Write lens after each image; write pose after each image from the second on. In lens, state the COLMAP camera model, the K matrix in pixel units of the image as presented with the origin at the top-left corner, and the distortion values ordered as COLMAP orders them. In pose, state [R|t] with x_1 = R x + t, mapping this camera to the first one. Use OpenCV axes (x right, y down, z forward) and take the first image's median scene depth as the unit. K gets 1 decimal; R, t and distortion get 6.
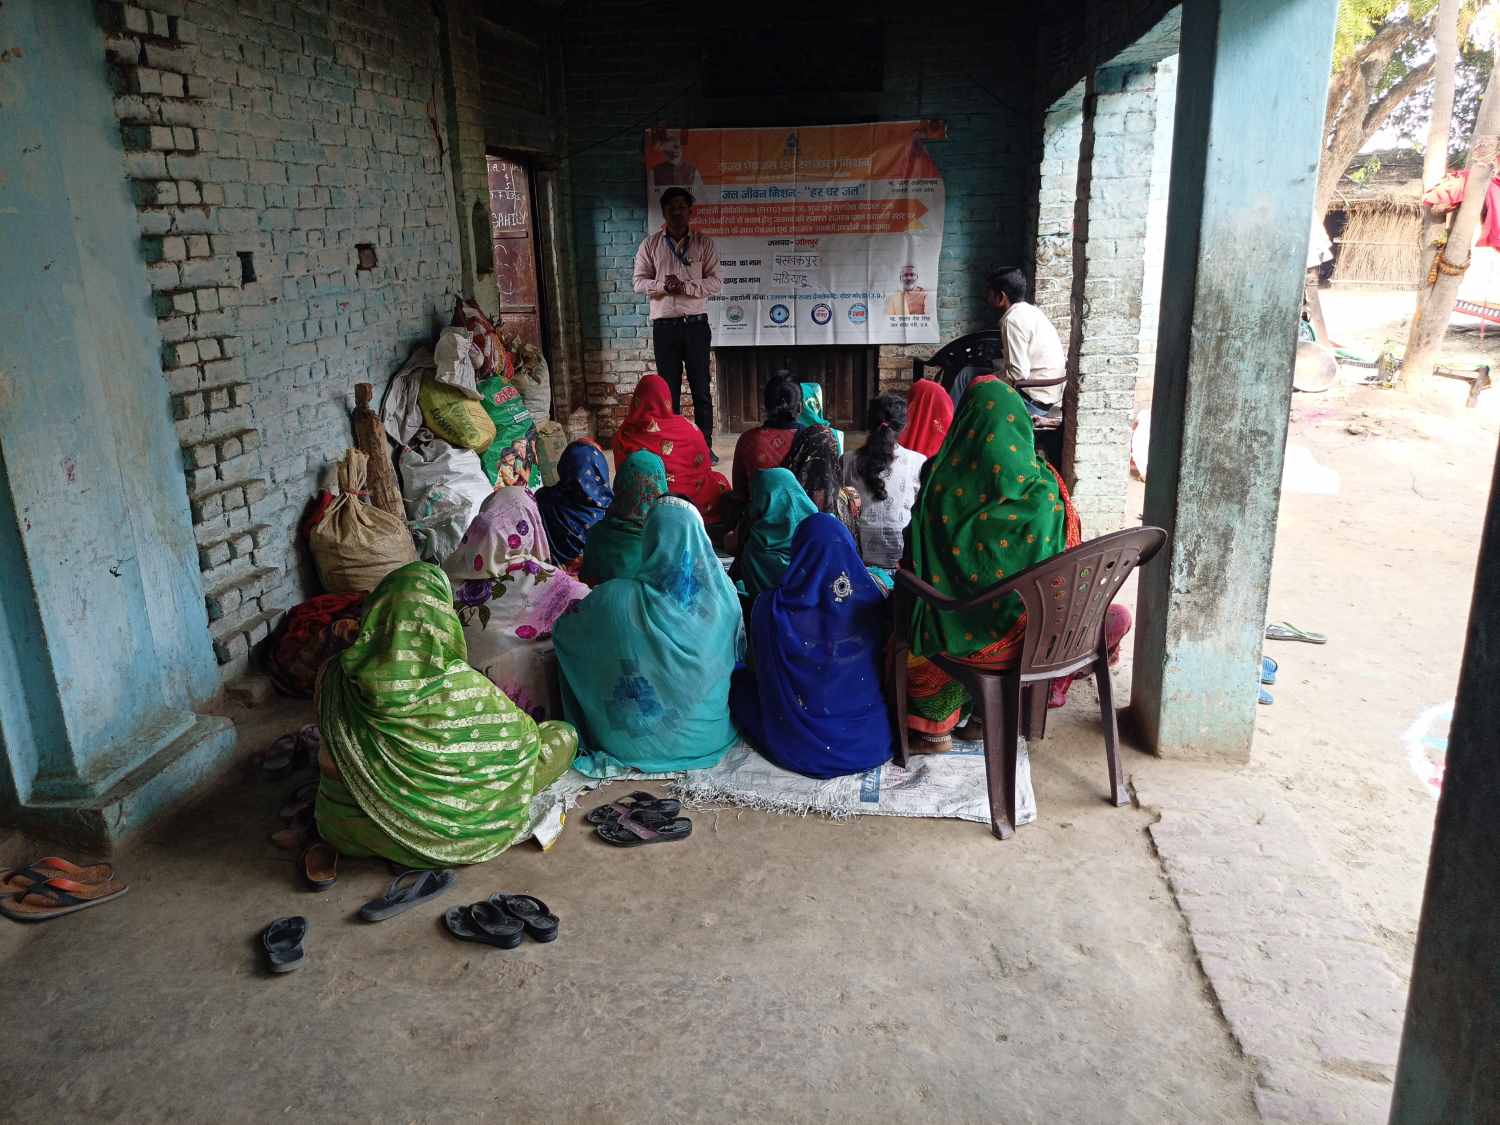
lens RADIAL K [[1260.4, 0, 753.3], [0, 1260.4, 512.3], [0, 0, 1]] dist [0.159356, 0.004543]
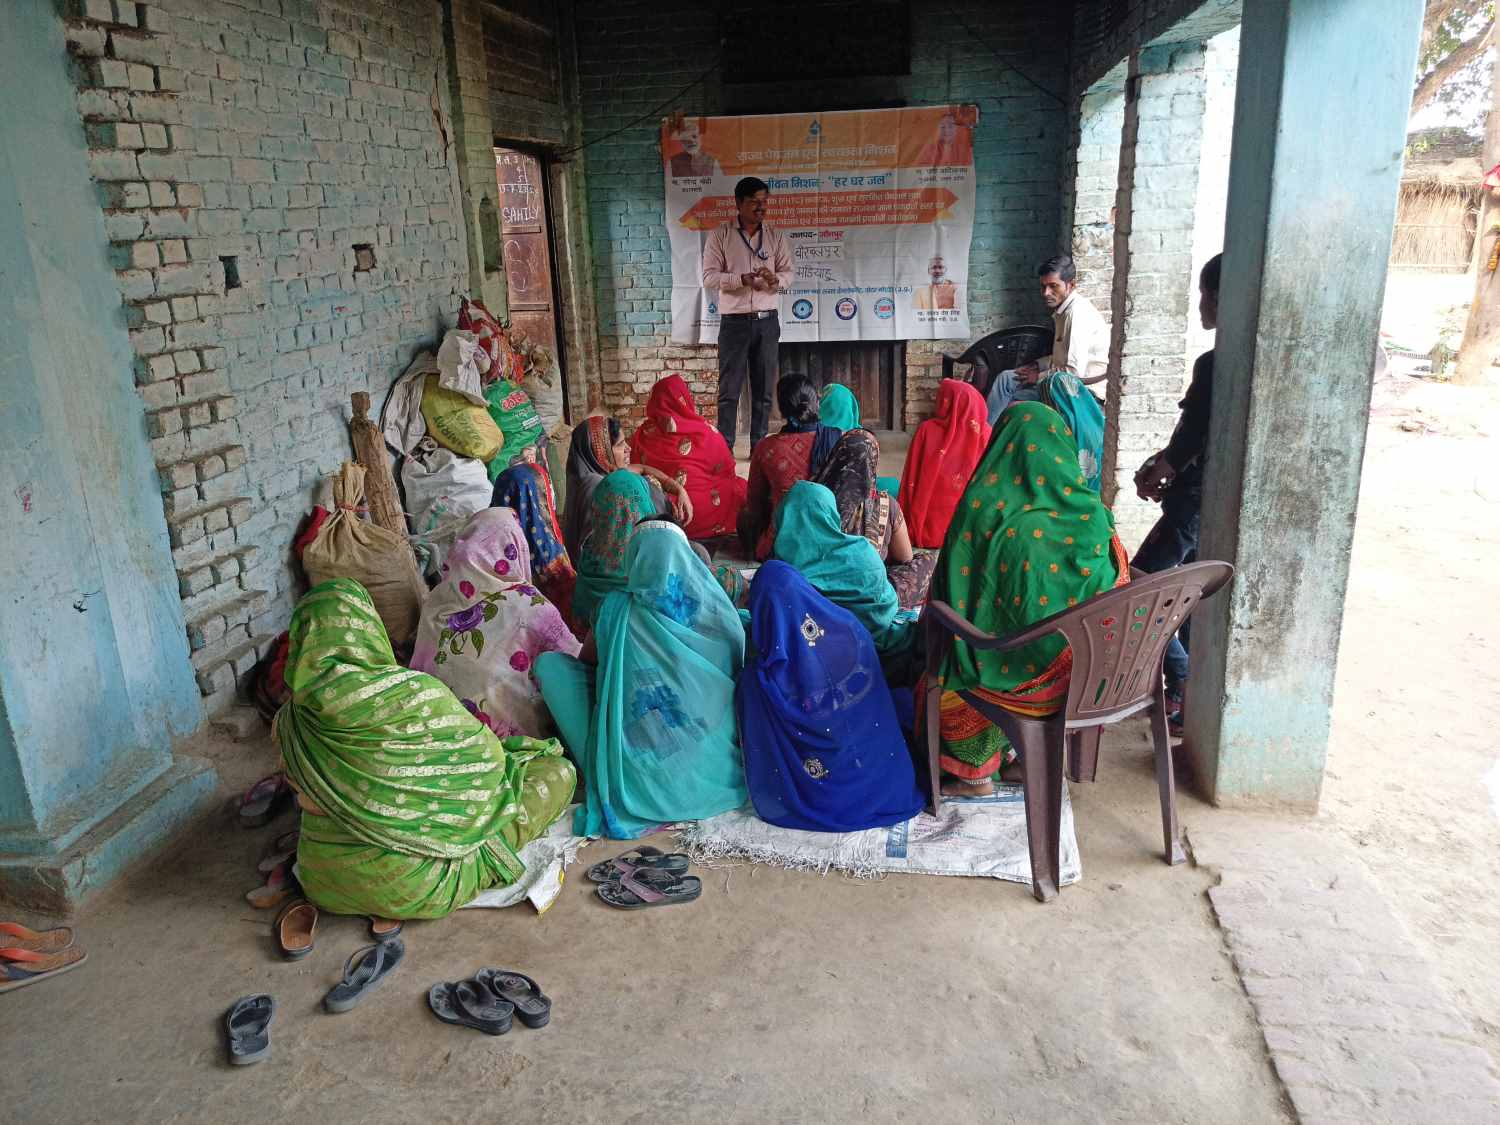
lens RADIAL K [[1240.2, 0, 752.9], [0, 1240.2, 513.9], [0, 0, 1]] dist [0.138418, 0.006207]
pose [[0.999701, -0.003182, -0.024253, 0.010252], [0.003579, 0.999860, 0.016343, -0.031290], [0.024198, -0.016424, 0.999572, 0.095160]]
